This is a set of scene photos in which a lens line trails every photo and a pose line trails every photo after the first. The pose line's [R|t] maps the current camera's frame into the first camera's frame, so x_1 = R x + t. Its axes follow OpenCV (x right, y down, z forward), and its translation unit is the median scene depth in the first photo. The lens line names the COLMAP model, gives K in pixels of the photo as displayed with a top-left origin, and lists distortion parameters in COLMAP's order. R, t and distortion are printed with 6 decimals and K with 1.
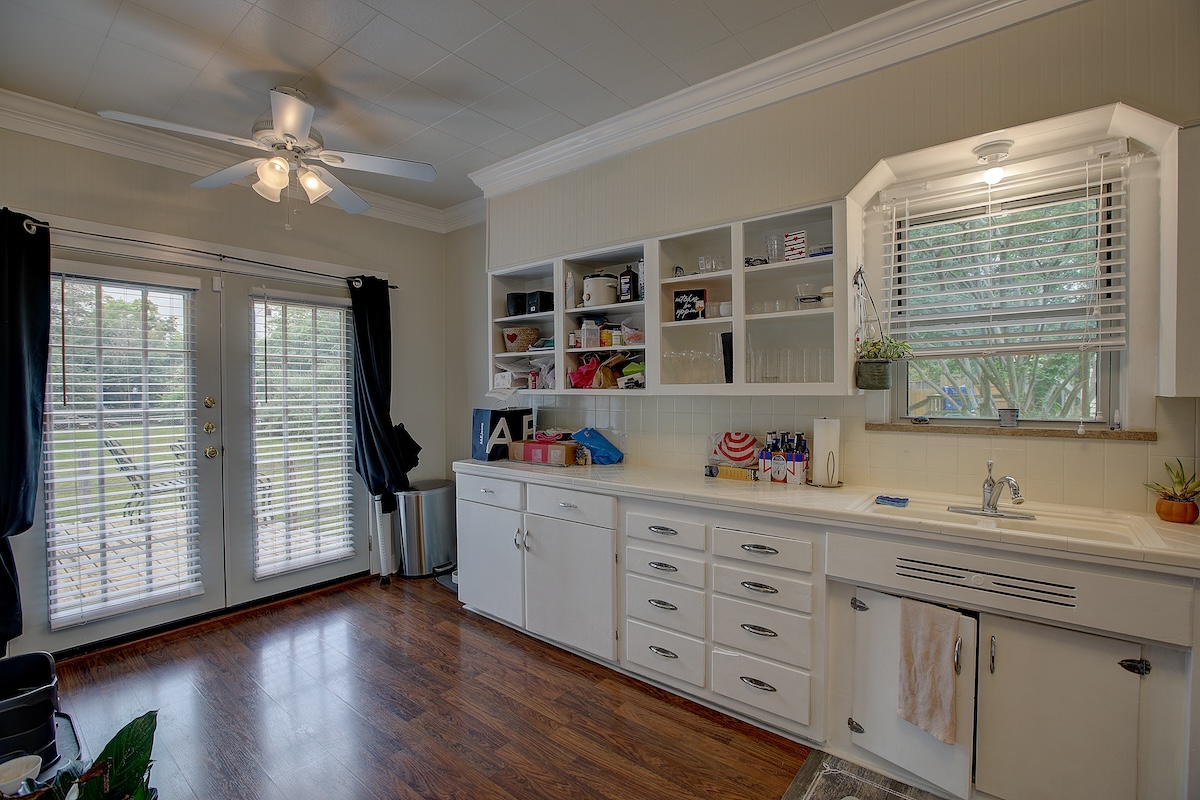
lens RADIAL K [[538.2, 0, 598.1], [0, 538.2, 400.4], [0, 0, 1]] dist [-0.063946, 0.020608]
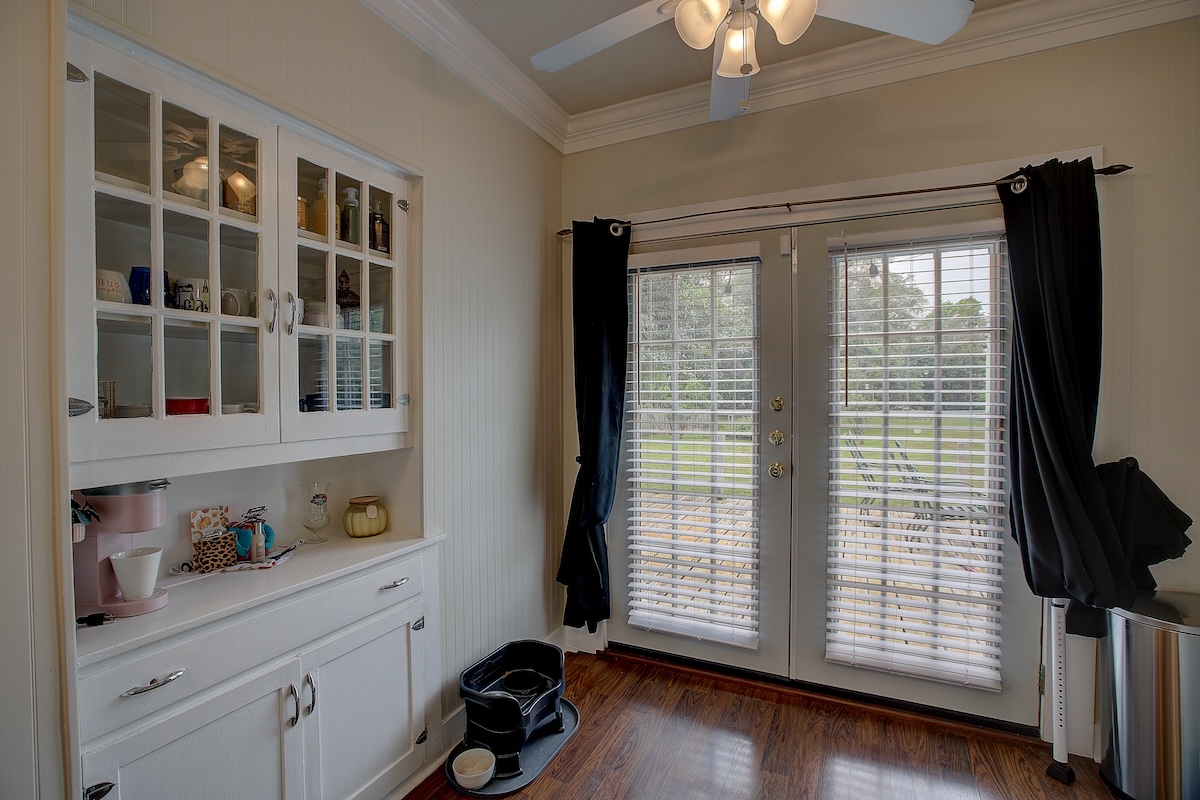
lens RADIAL K [[538.2, 0, 598.1], [0, 538.2, 400.4], [0, 0, 1]] dist [-0.063946, 0.020608]
pose [[0.230648, 0.022595, -0.972775, -0.045814], [-0.011960, 0.999721, 0.020385, -0.012125], [0.972964, 0.006933, 0.230854, 0.494631]]
